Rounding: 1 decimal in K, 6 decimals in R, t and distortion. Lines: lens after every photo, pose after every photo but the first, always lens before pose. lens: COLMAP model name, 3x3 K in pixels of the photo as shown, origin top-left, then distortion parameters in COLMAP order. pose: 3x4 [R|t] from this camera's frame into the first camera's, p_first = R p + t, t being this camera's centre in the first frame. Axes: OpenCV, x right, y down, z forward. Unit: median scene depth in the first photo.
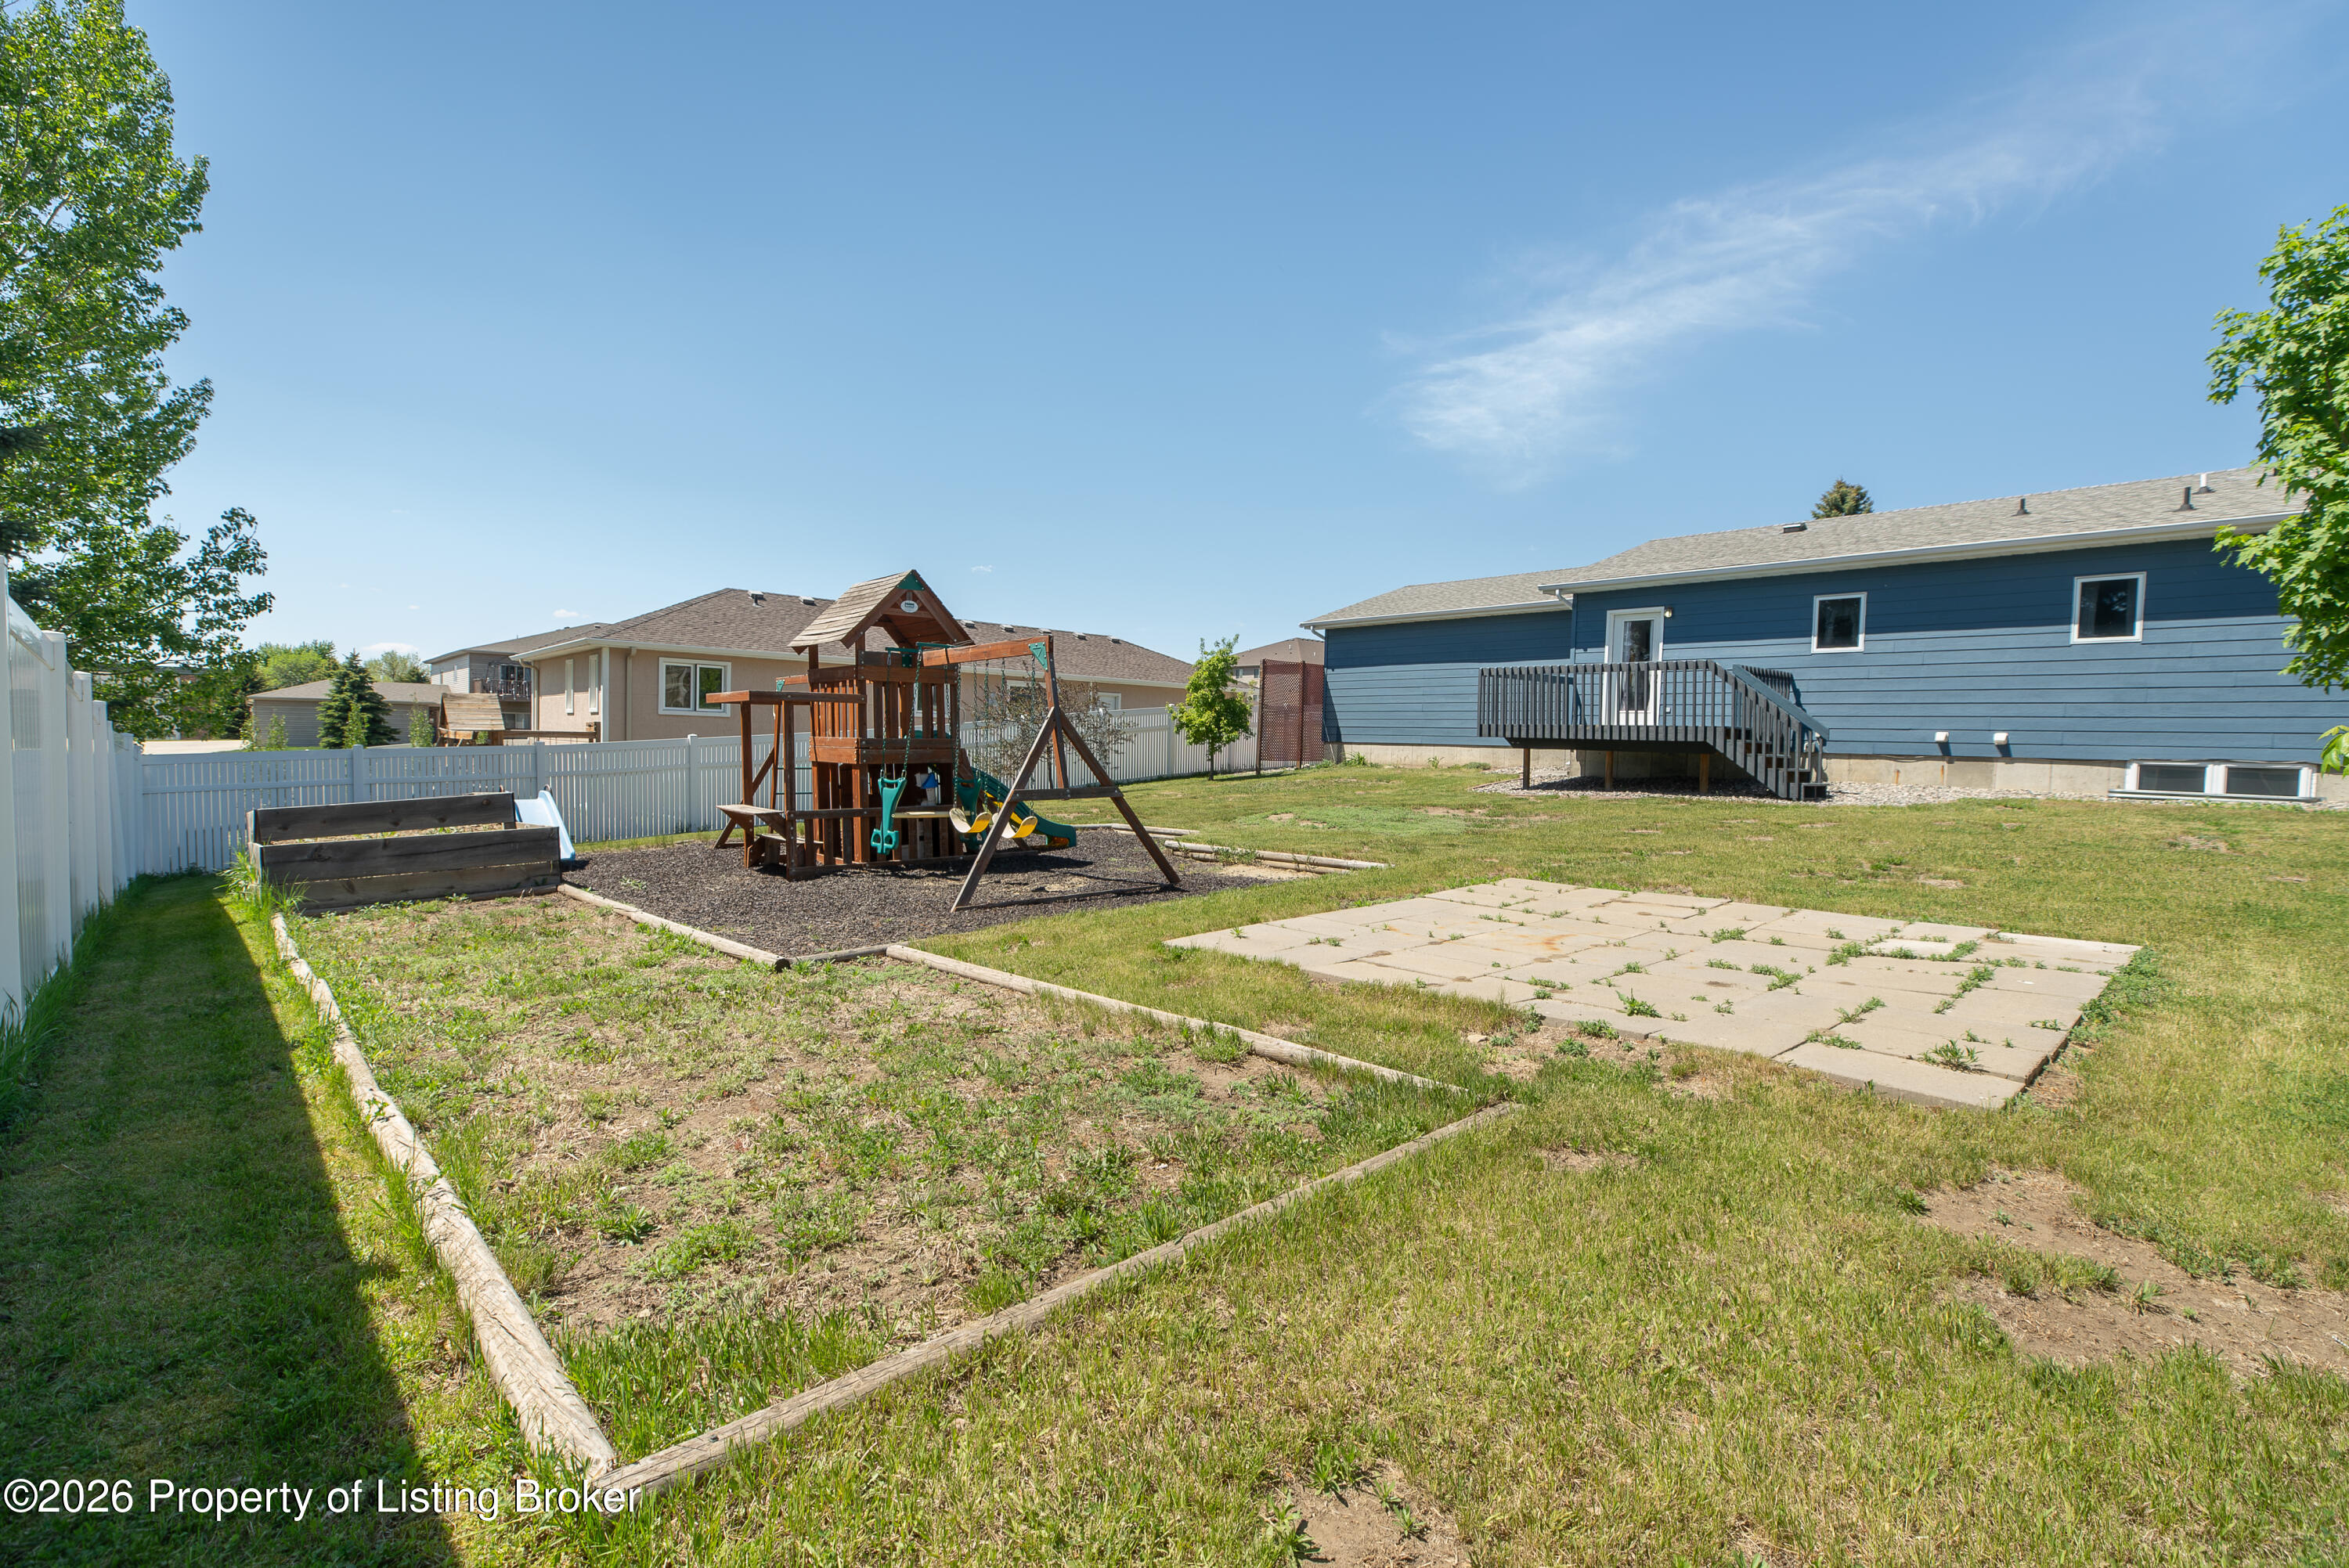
lens RADIAL K [[1062.9, 0, 1171.2], [0, 1062.9, 781.4], [0, 0, 1]] dist [-0.010687, 0.000833]
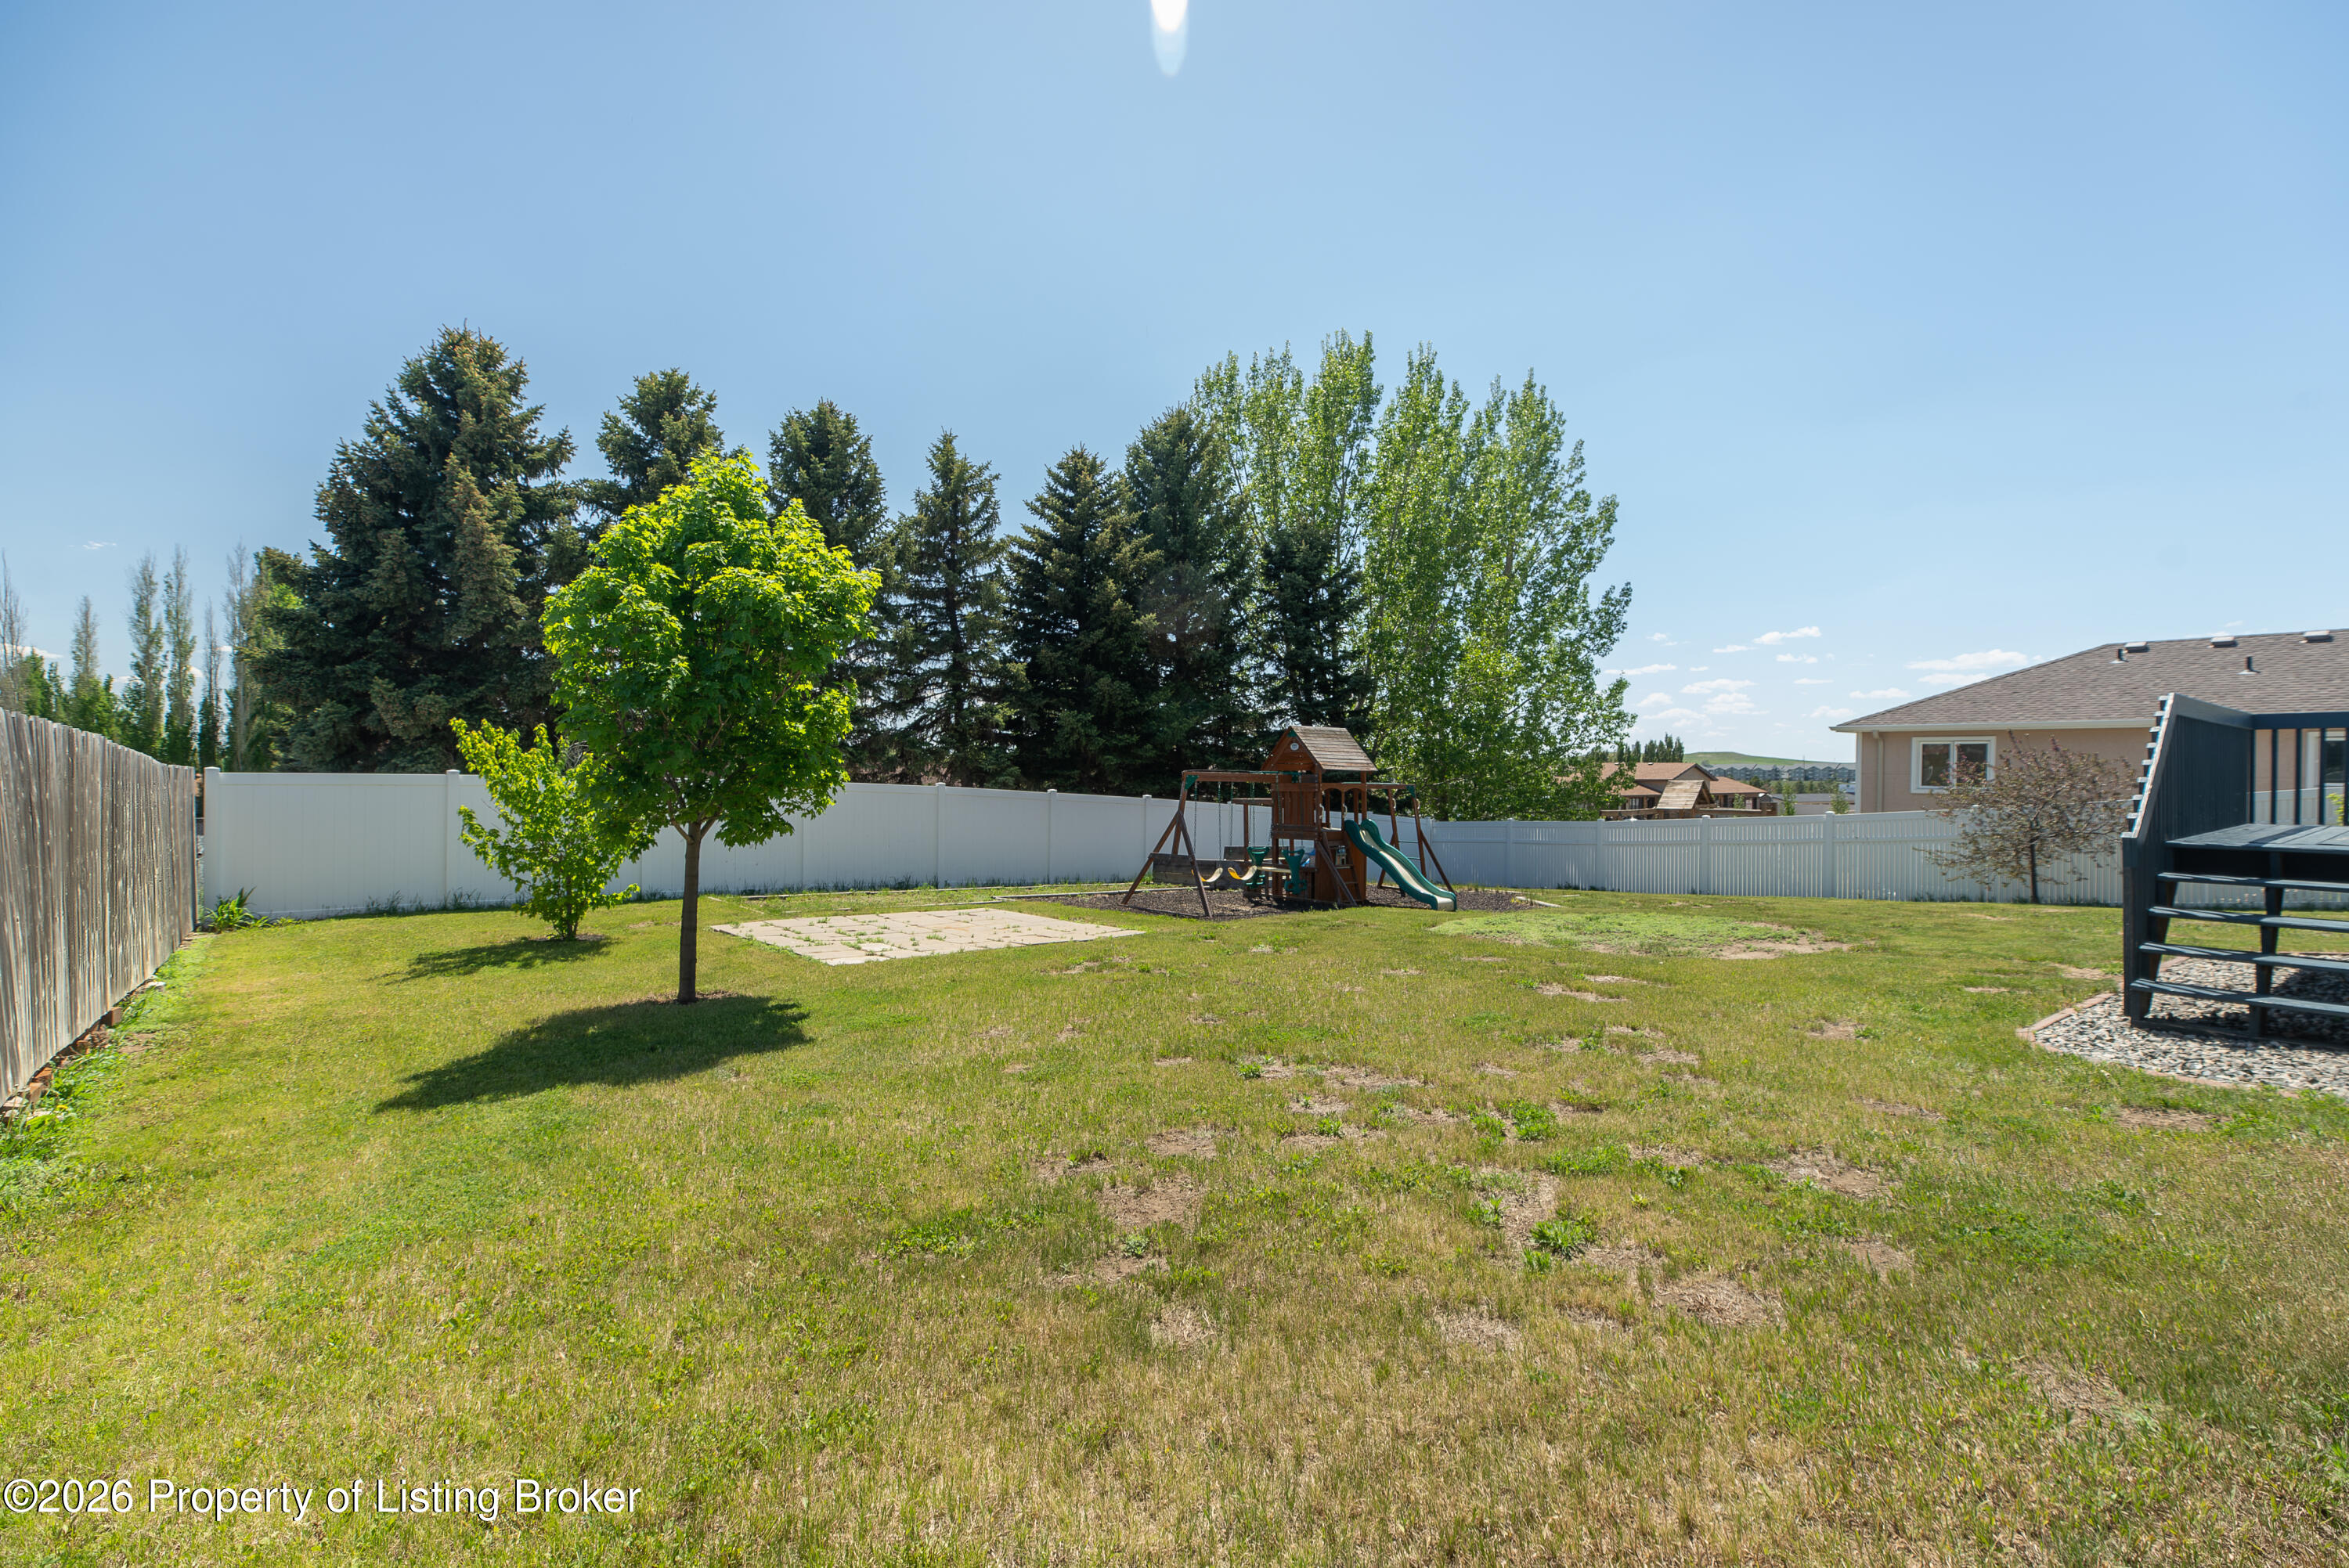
lens RADIAL K [[1062.9, 0, 1171.2], [0, 1062.9, 781.4], [0, 0, 1]] dist [-0.010687, 0.000833]
pose [[-0.025888, -0.015171, -0.999550, 0.815318], [-0.042506, 0.998997, -0.014062, -0.045256], [0.998761, 0.042122, -0.026507, 0.472262]]
